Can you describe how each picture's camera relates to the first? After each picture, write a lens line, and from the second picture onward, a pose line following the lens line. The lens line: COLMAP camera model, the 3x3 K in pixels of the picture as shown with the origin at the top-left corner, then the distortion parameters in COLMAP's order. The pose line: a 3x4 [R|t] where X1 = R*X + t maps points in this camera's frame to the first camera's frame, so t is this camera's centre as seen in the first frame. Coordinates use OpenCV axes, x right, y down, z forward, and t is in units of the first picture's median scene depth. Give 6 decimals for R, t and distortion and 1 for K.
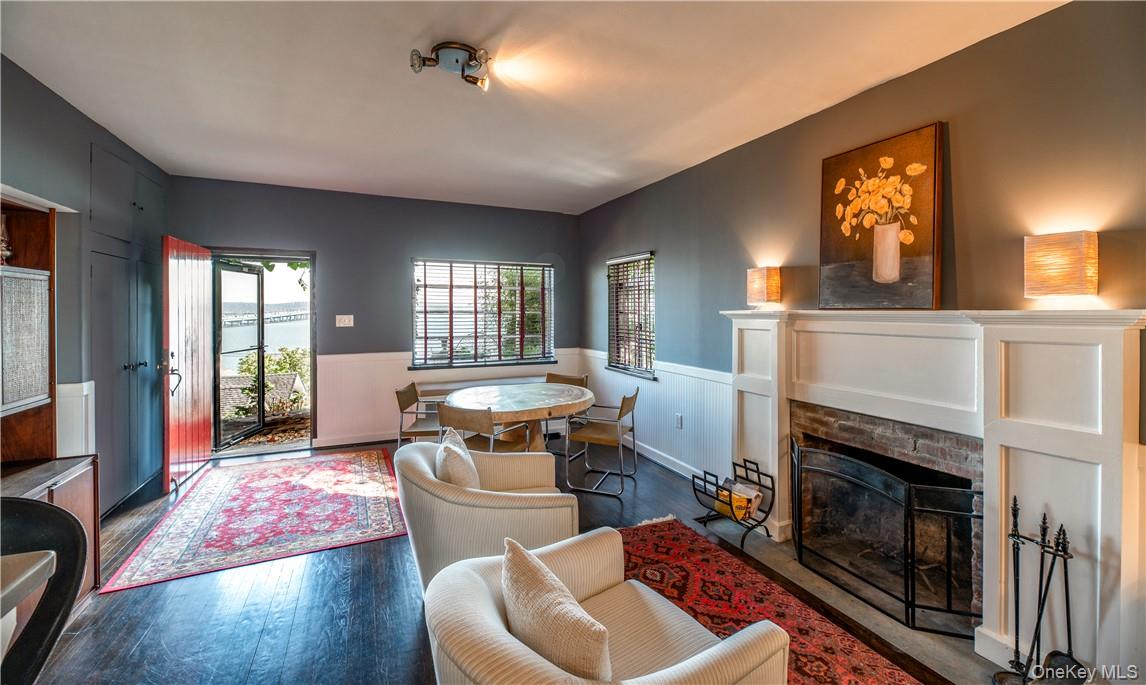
lens RADIAL K [[456.2, 0, 569.7], [0, 456.2, 310.5], [0, 0, 1]] dist [-0.003727, -0.001736]
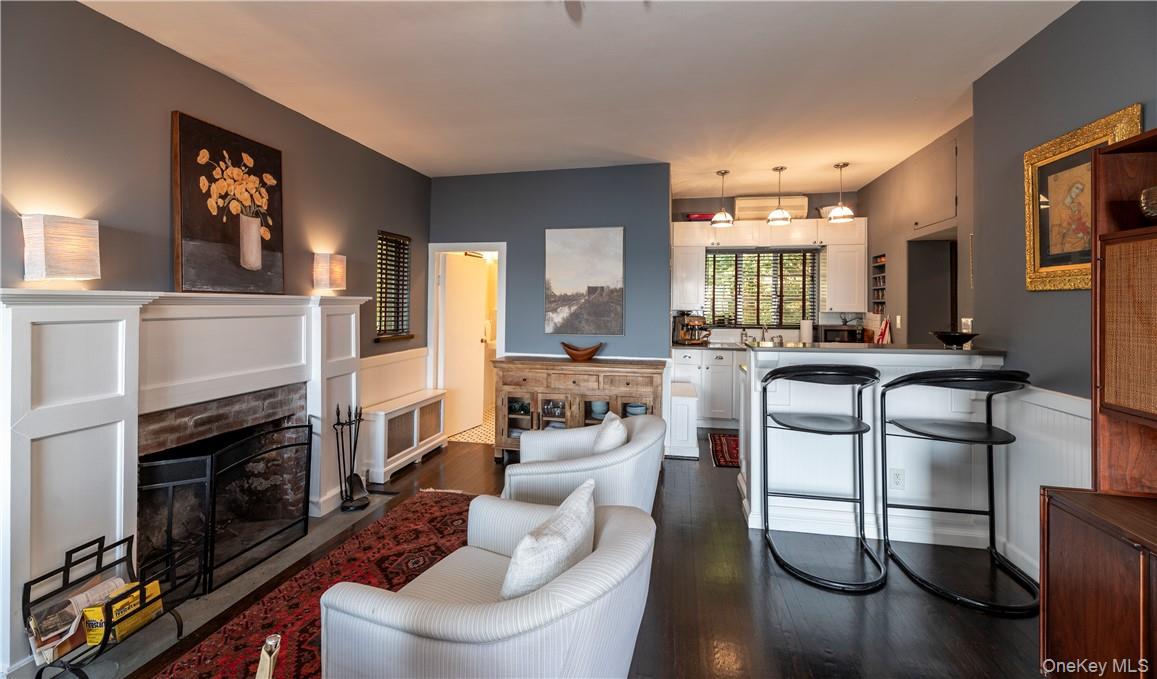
lens RADIAL K [[459.5, 0, 577.7], [0, 459.5, 300.6], [0, 0, 1]] dist [0.000173, -0.000572]
pose [[-0.799627, 0.005211, 0.600475, -0.558355], [-0.001352, 0.999944, -0.010478, 0.022995], [-0.600496, -0.009191, -0.799575, 1.290928]]
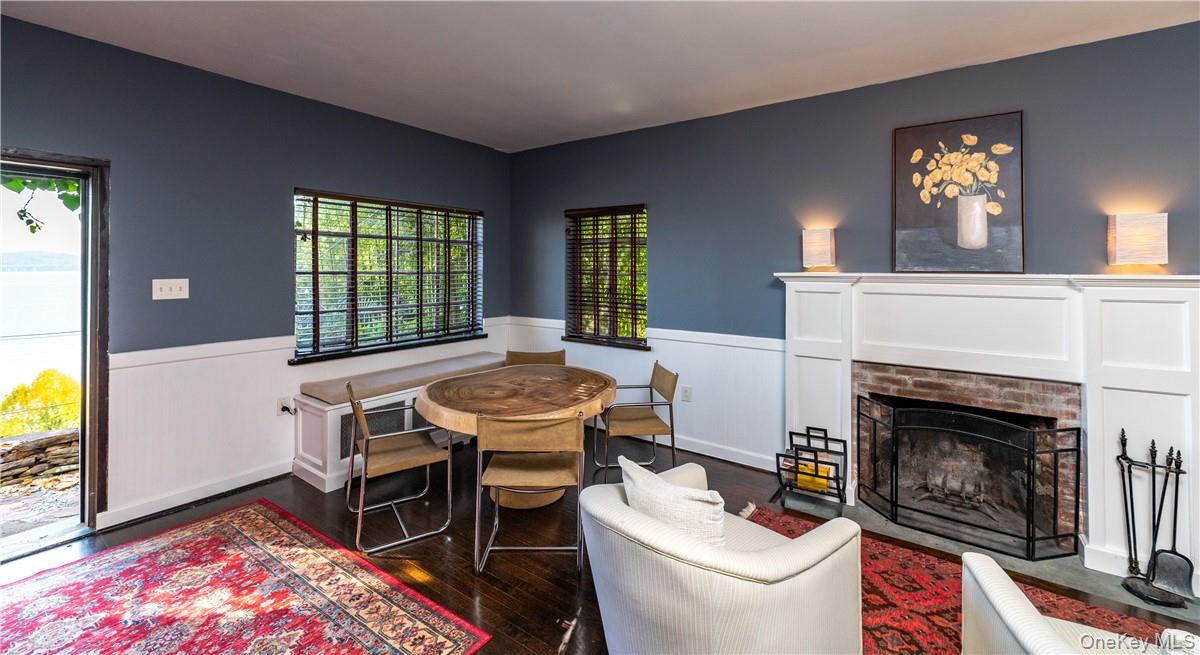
lens RADIAL K [[476.7, 0, 597.7], [0, 476.7, 262.8], [0, 0, 1]] dist [-0.000618, 0.000075]
pose [[0.868289, 0.008650, 0.495984, -0.605018], [-0.003351, 0.999927, -0.011573, -0.009432], [-0.496048, 0.008387, 0.868255, 0.409271]]
